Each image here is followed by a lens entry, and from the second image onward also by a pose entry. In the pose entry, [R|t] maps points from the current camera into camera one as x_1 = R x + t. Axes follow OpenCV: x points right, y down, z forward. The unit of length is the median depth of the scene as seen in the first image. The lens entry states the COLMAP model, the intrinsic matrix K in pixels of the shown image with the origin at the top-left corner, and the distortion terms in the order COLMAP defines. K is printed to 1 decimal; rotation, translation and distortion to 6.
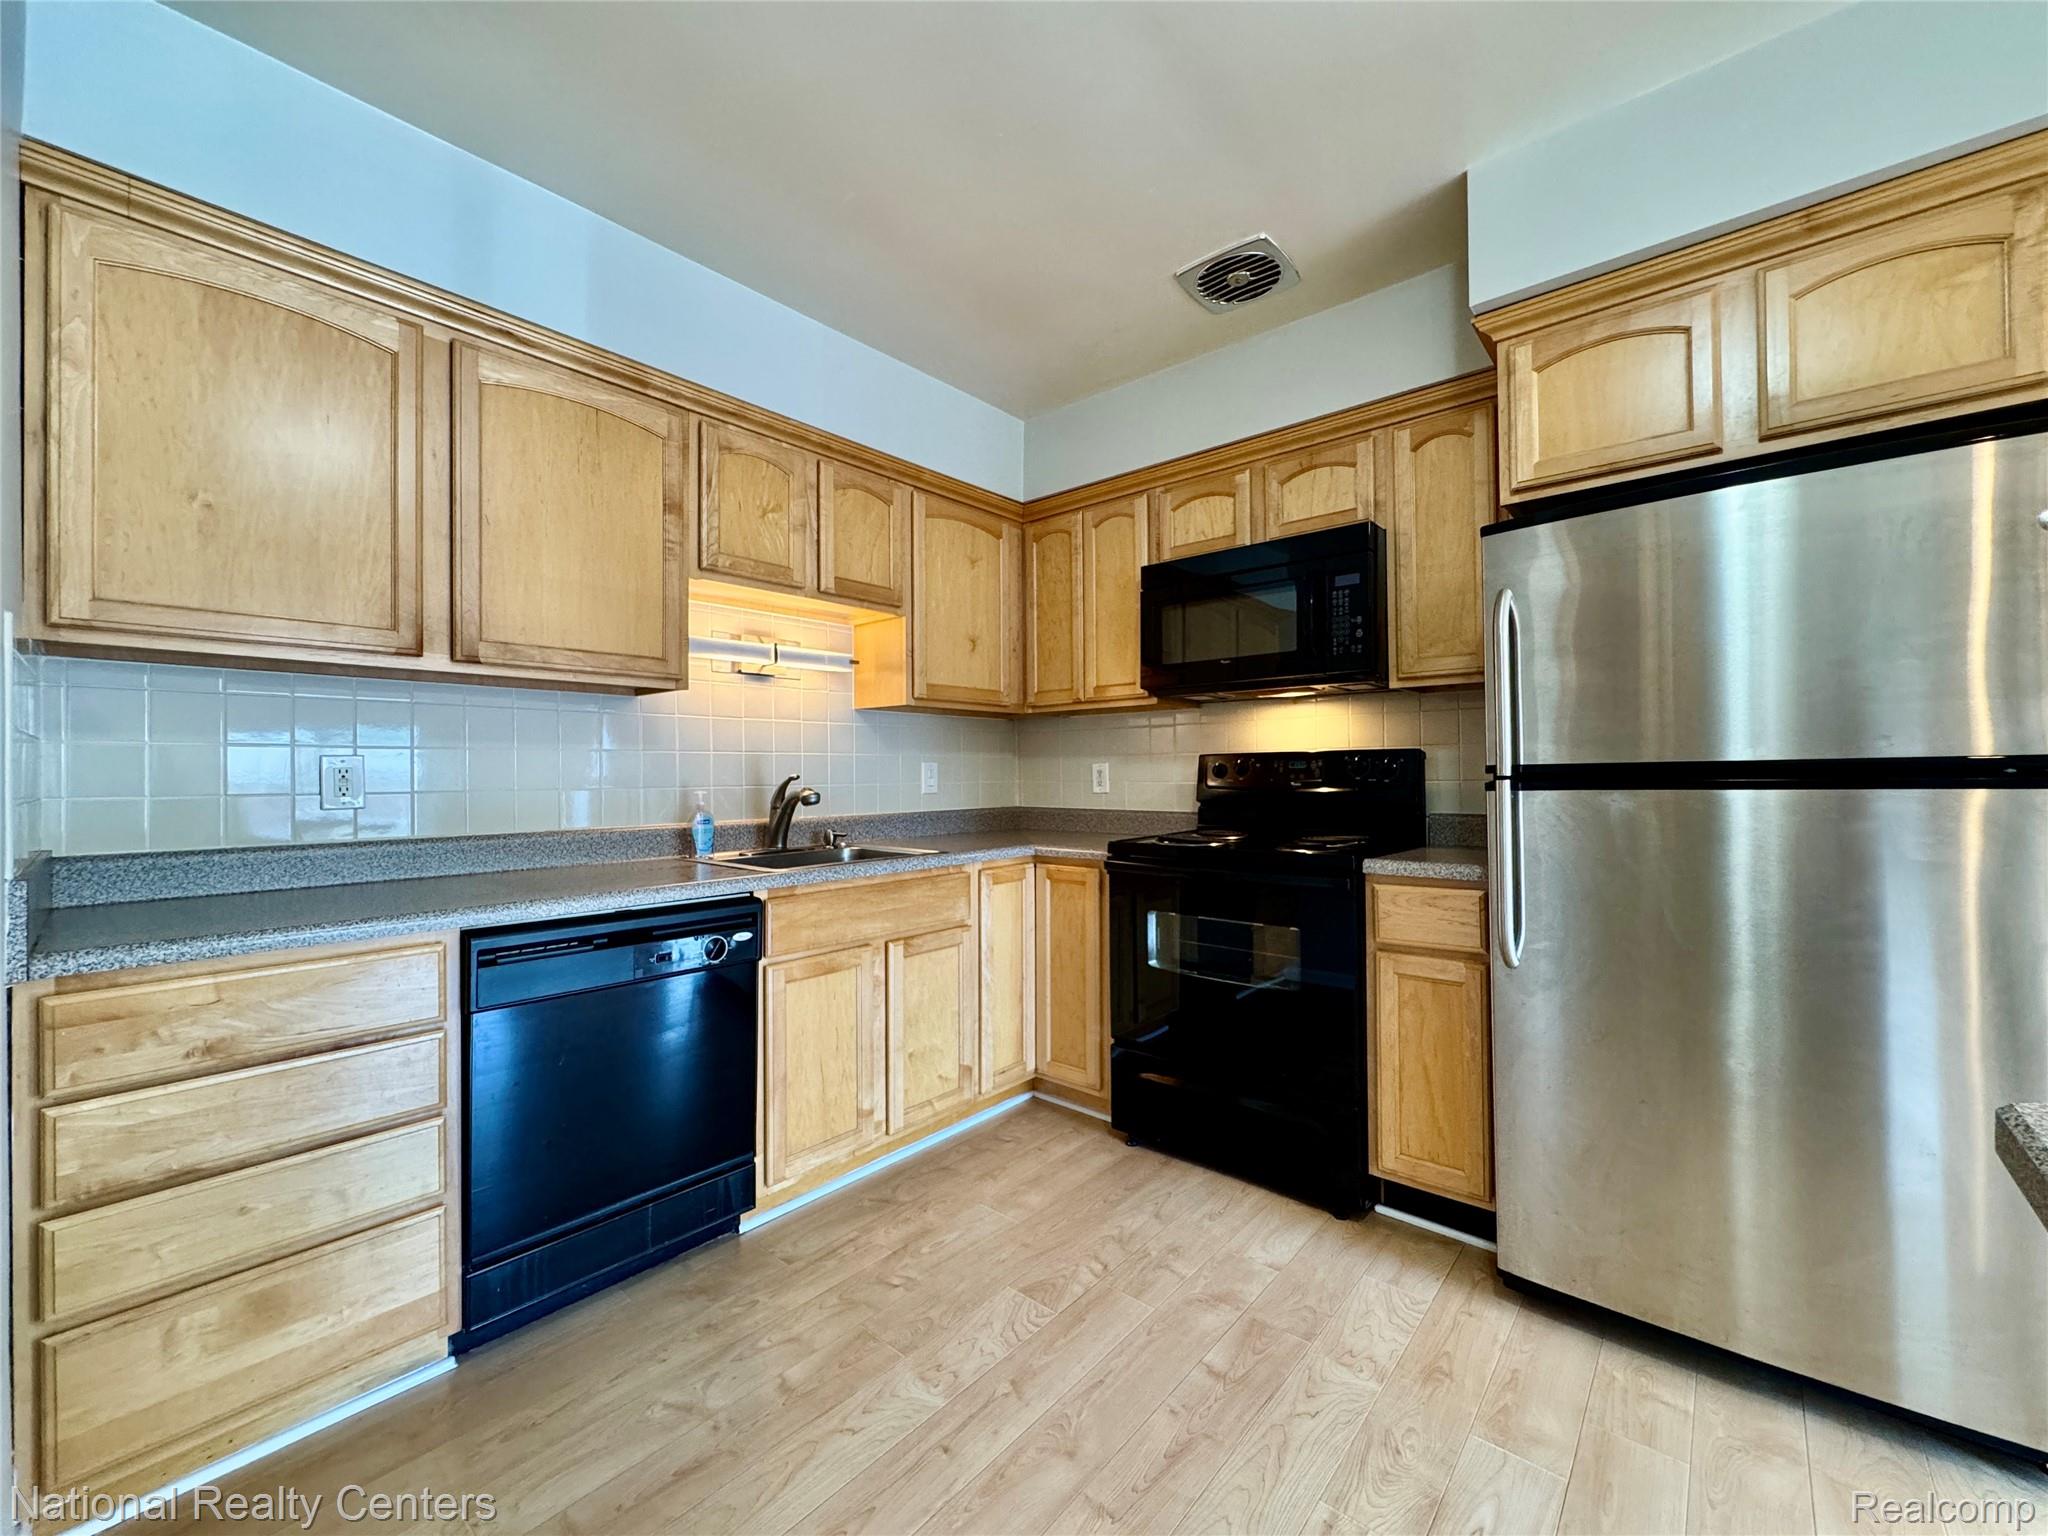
lens RADIAL K [[818.0, 0, 1025.5], [0, 818.0, 766.2], [0, 0, 1]] dist [-0.002269, -0.000067]
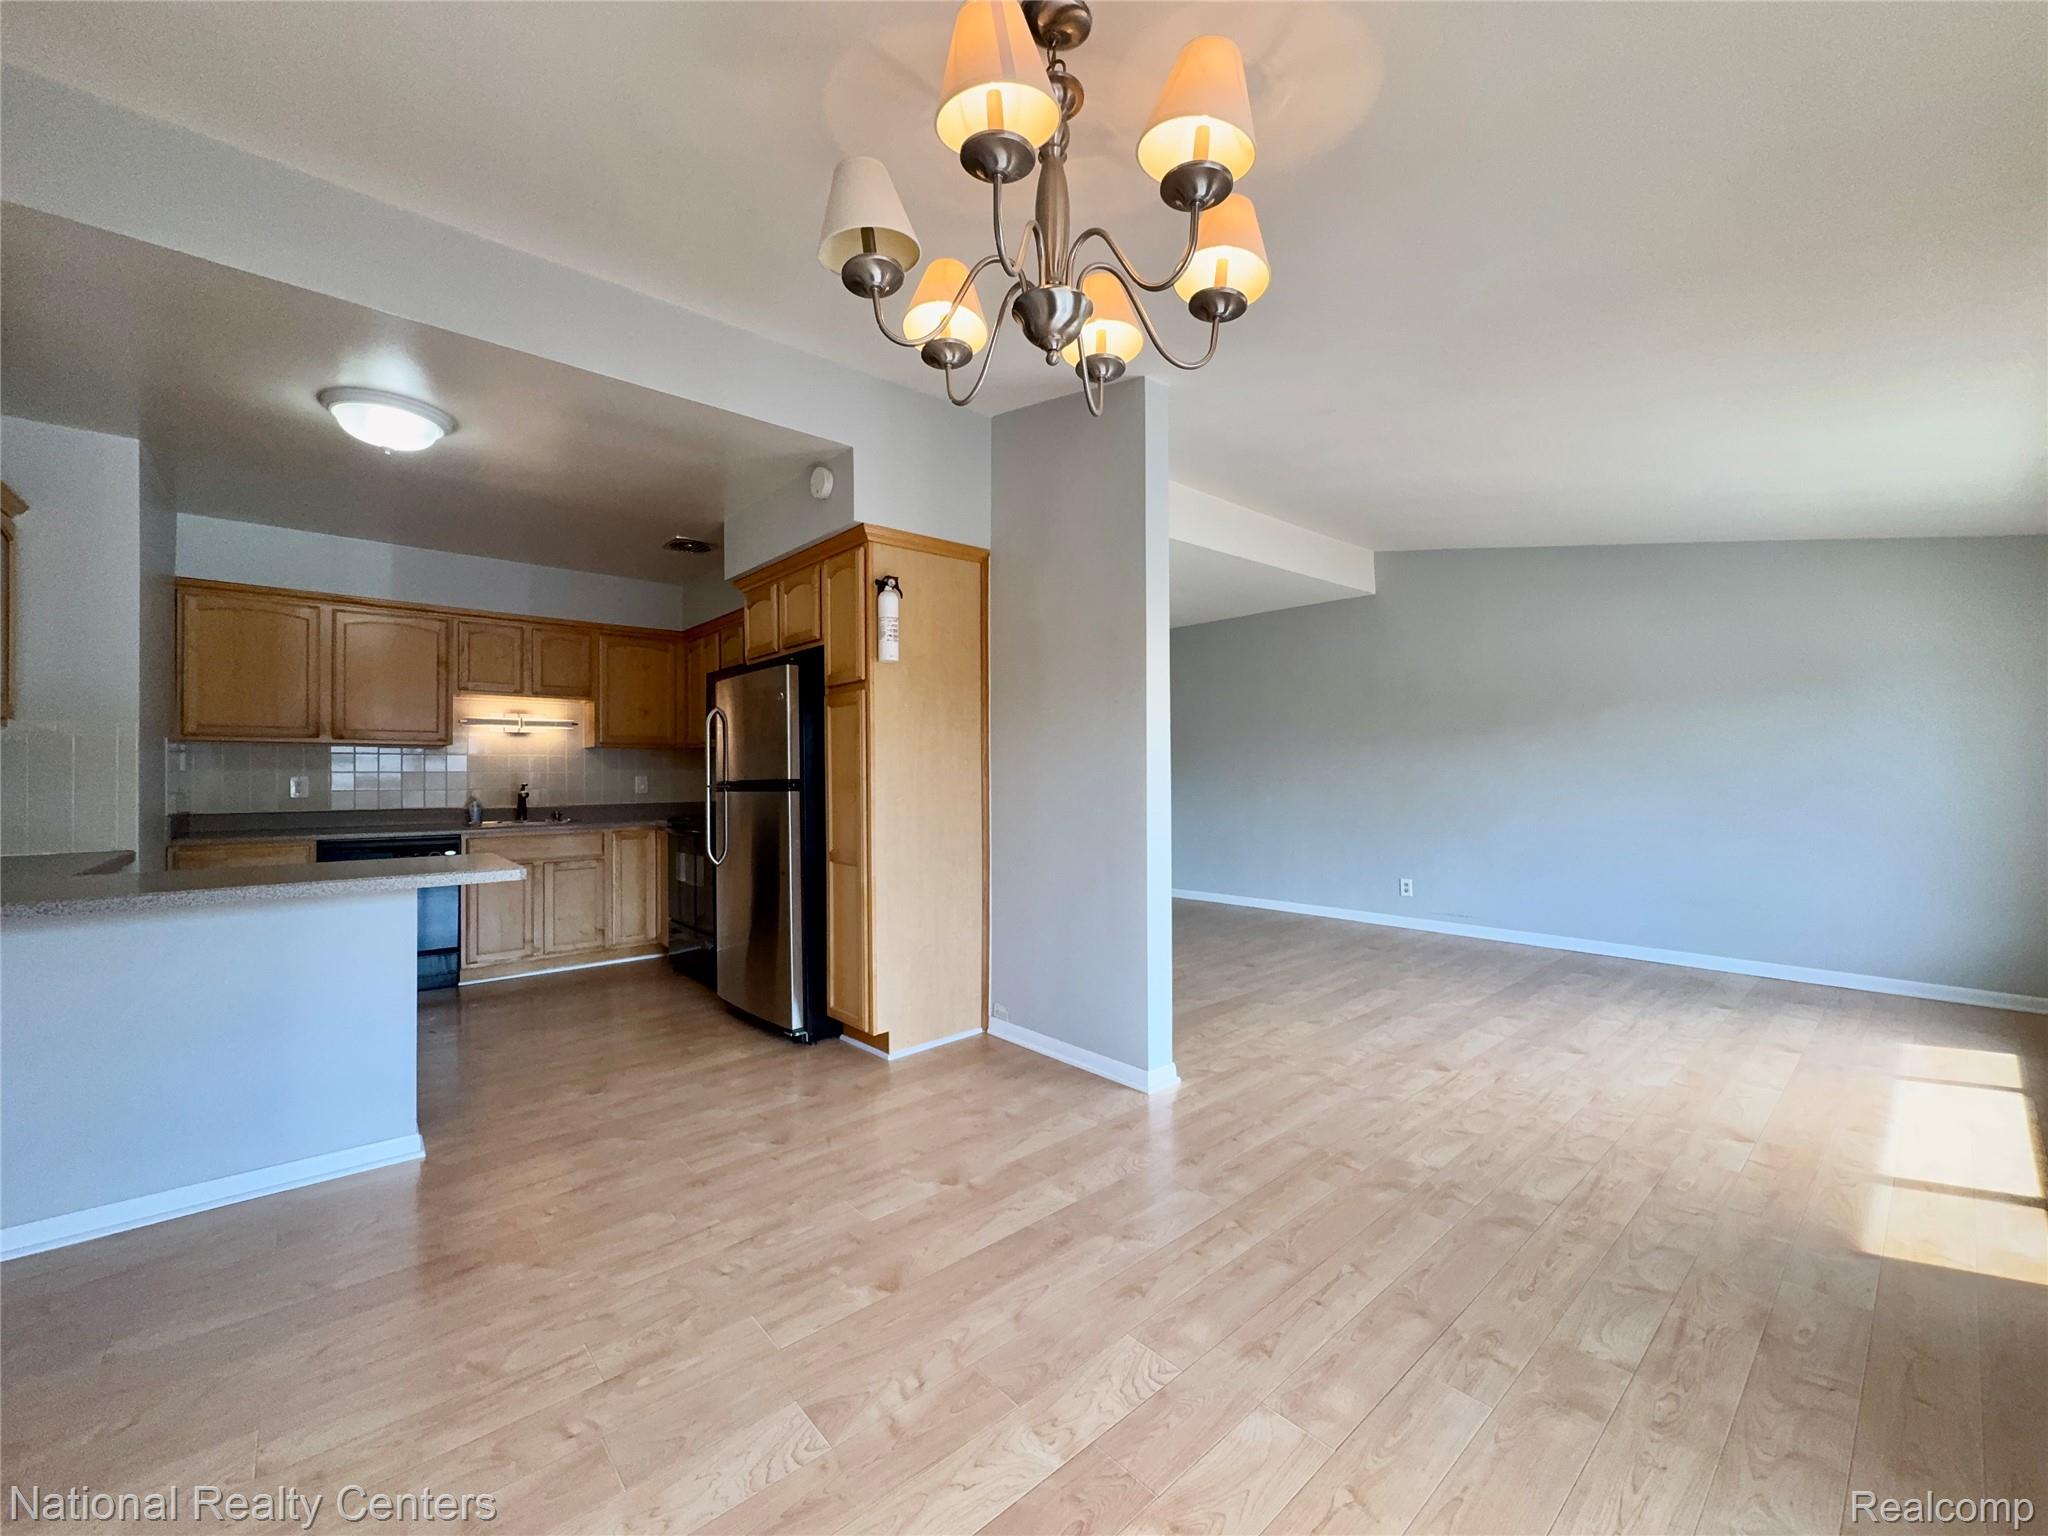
lens RADIAL K [[818.0, 0, 1025.5], [0, 818.0, 766.2], [0, 0, 1]] dist [-0.002269, -0.000067]
pose [[0.991062, -0.001580, -0.133395, 1.630916], [0.001065, 0.999992, -0.003933, -0.030596], [0.133400, 0.003756, 0.991055, -1.122800]]
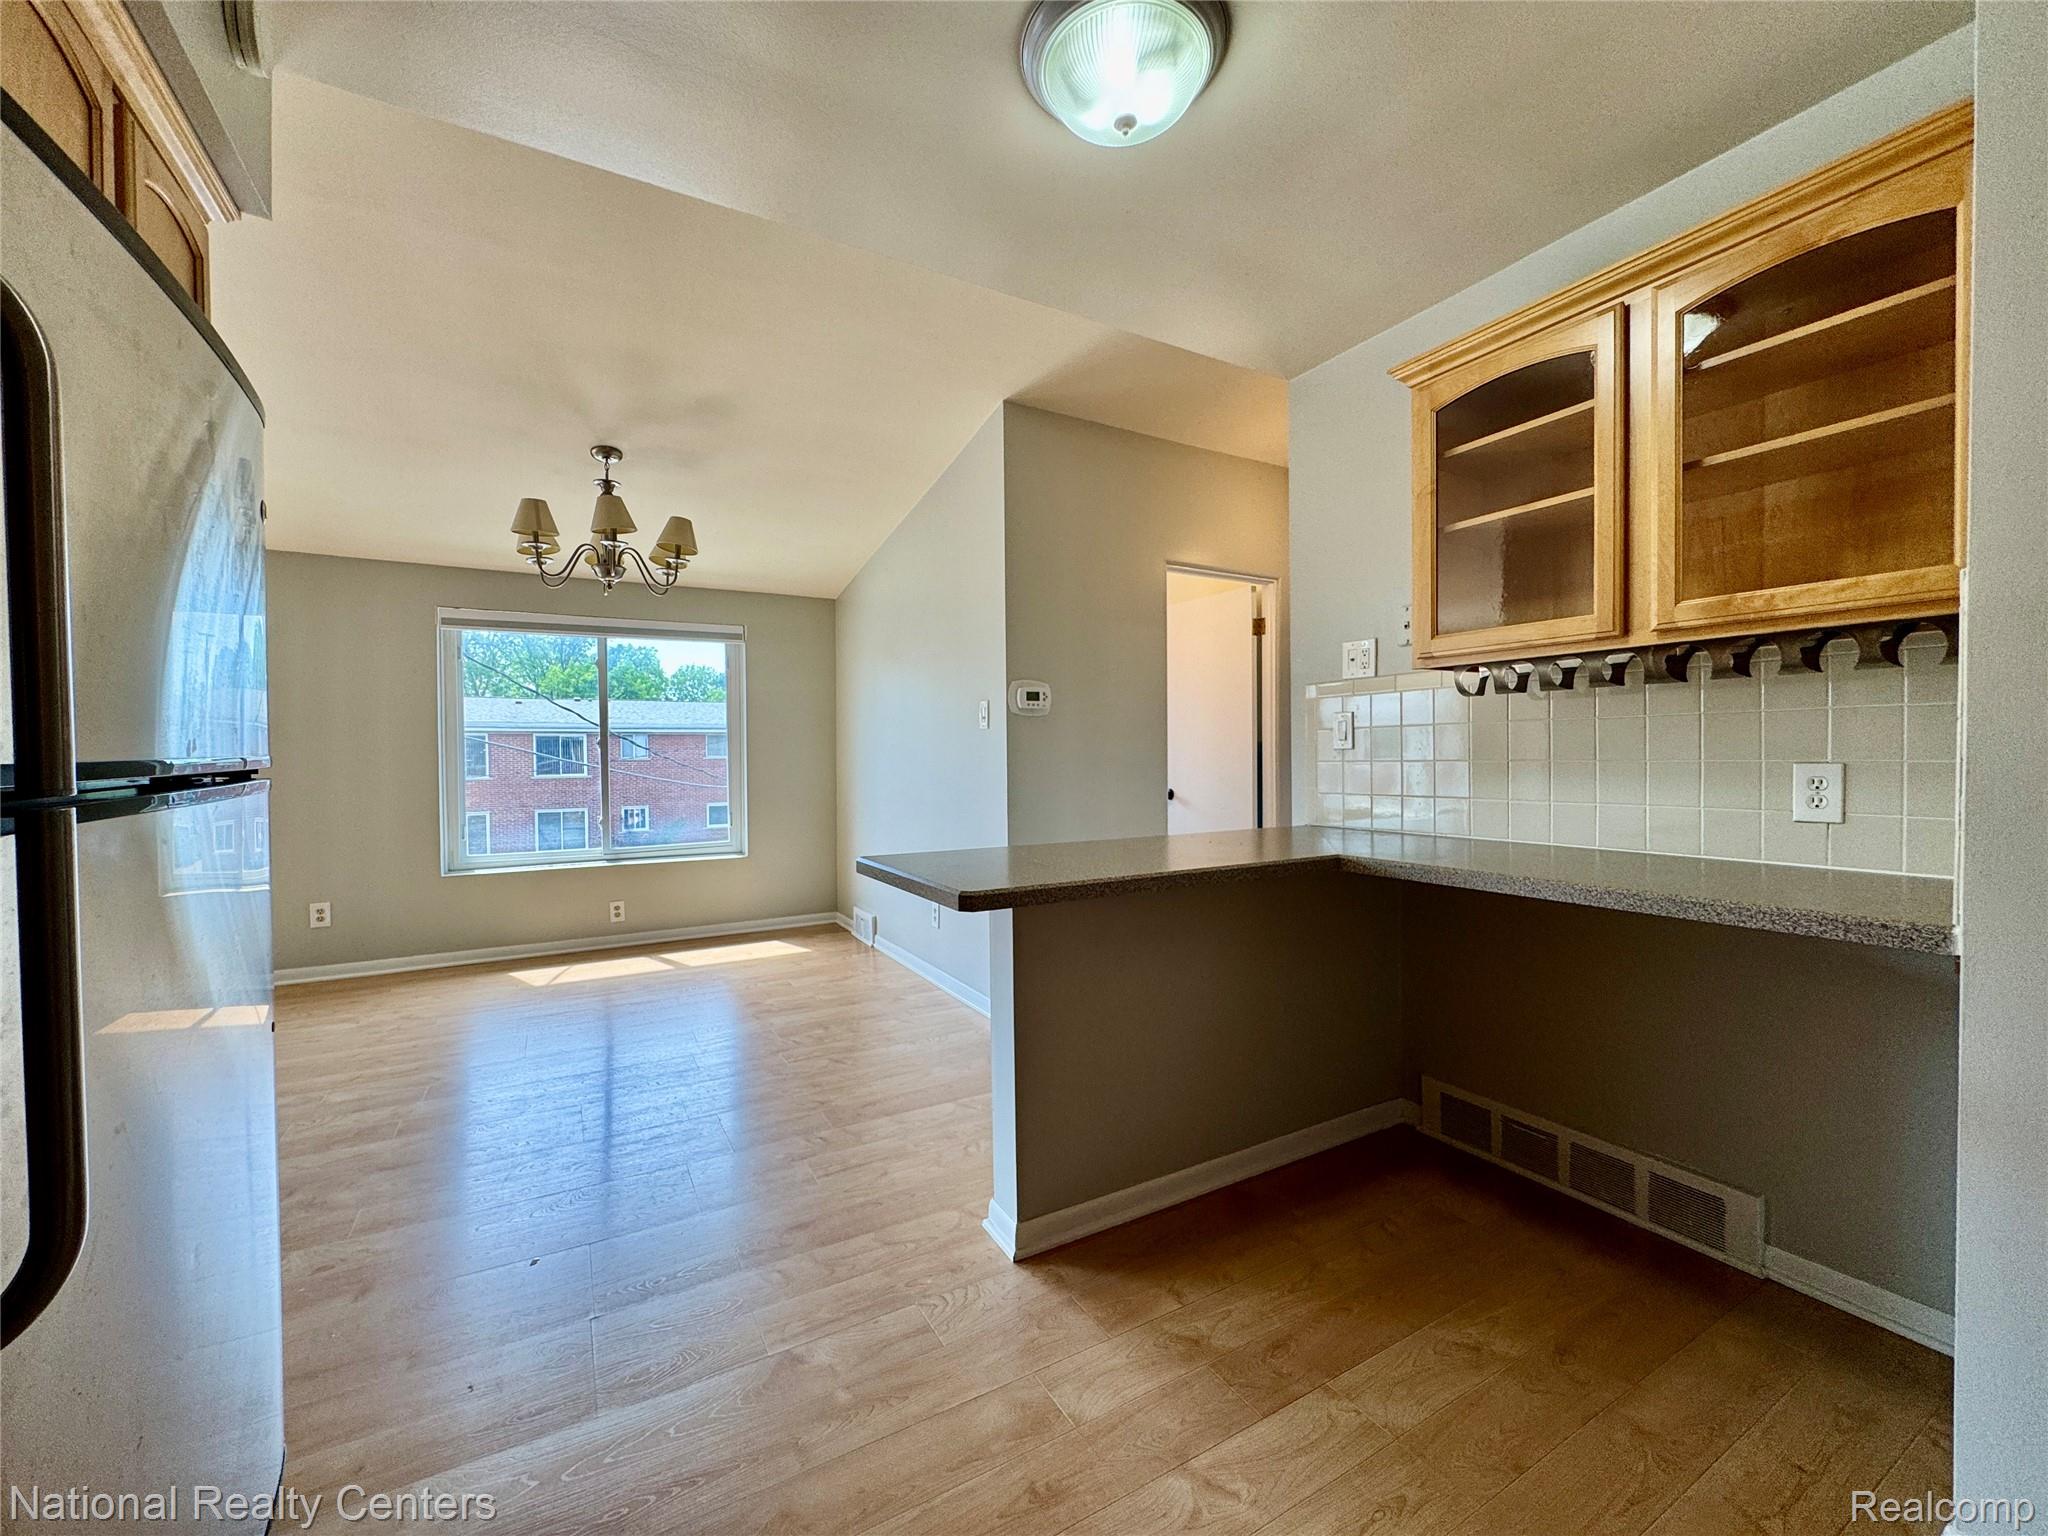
lens RADIAL K [[812.8, 0, 1021.6], [0, 812.8, 766.1], [0, 0, 1]] dist [-0.000205, -0.000044]
pose [[-0.945215, 0.009086, 0.326322, 0.067554], [0.012544, 0.999885, 0.008493, 0.000710], [-0.326207, 0.012121, -0.945221, 1.061187]]
